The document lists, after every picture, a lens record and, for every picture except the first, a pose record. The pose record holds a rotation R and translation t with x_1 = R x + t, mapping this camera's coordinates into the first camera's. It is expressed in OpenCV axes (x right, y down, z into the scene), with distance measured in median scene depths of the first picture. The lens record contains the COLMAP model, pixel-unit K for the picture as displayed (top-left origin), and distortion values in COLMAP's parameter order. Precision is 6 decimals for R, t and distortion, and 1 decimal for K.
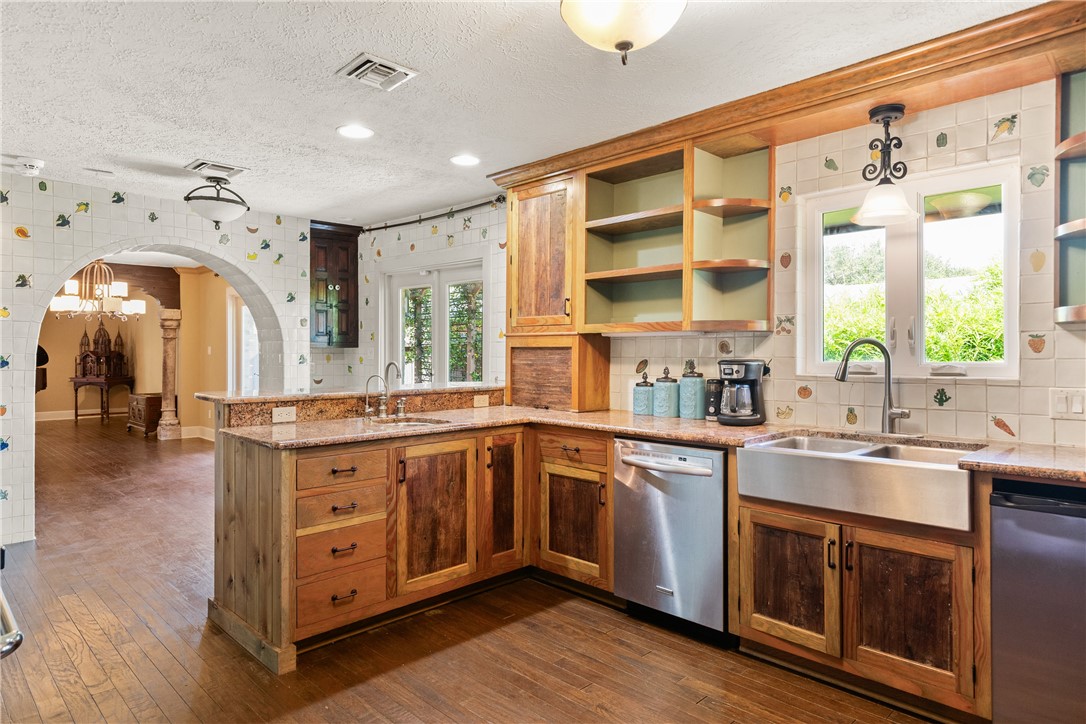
lens RADIAL K [[648.2, 0, 549.7], [0, 648.2, 355.2], [0, 0, 1]] dist [0.002036, 0.001530]
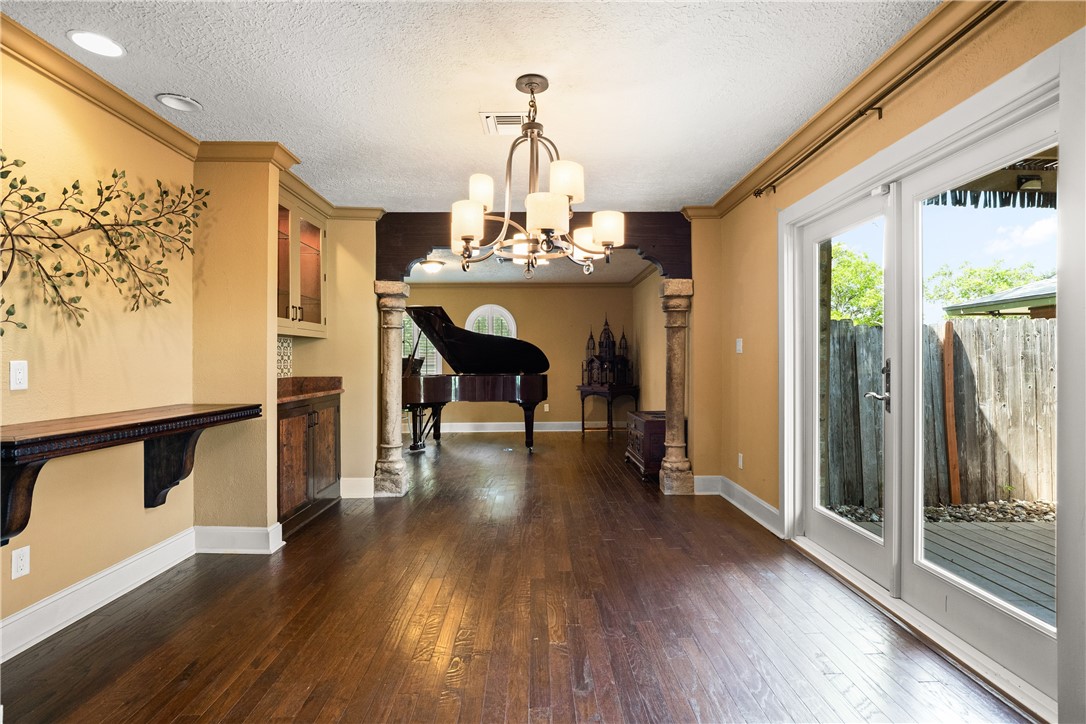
lens RADIAL K [[559.0, 0, 547.5], [0, 559.0, 359.5], [0, 0, 1]] dist [-0.002254, -0.000045]
pose [[0.726609, -0.006958, -0.687016, -0.303982], [0.000761, 0.999956, -0.009322, 0.007566], [0.687050, 0.006251, 0.726583, 0.519591]]
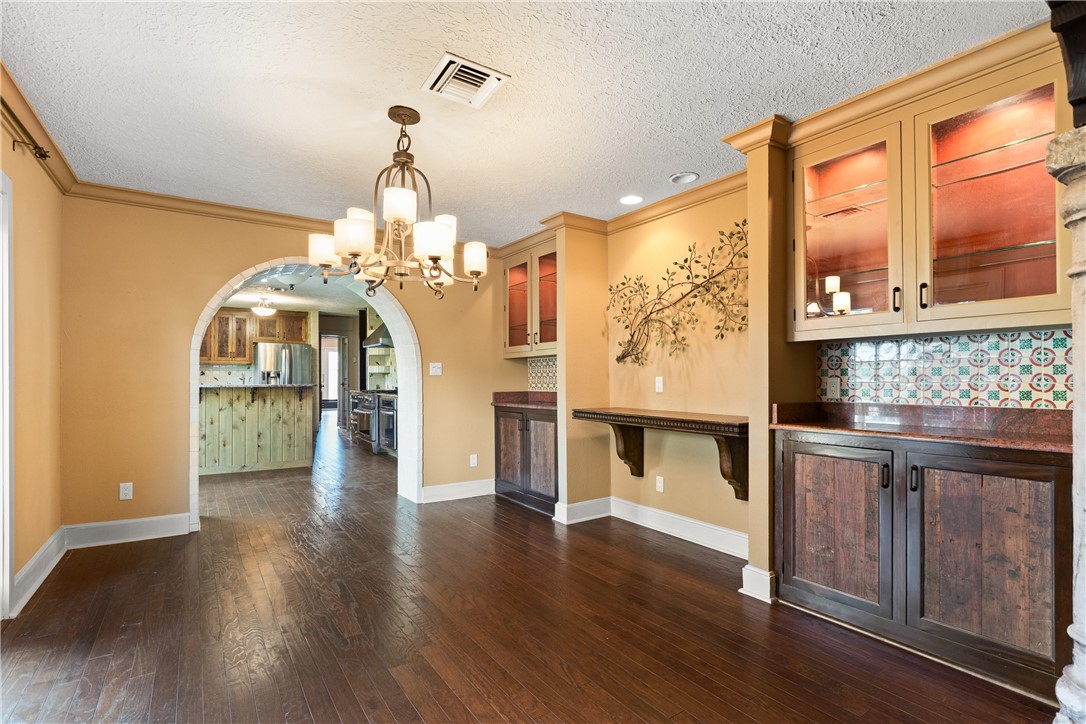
lens RADIAL K [[514.1, 0, 546.8], [0, 514.1, 371.1], [0, 0, 1]] dist [0.000339, 0.000021]
pose [[-0.982007, -0.003507, 0.188810, -0.812915], [-0.004891, 0.999964, -0.006864, 0.002409], [-0.188779, -0.007664, -0.981990, 1.231004]]
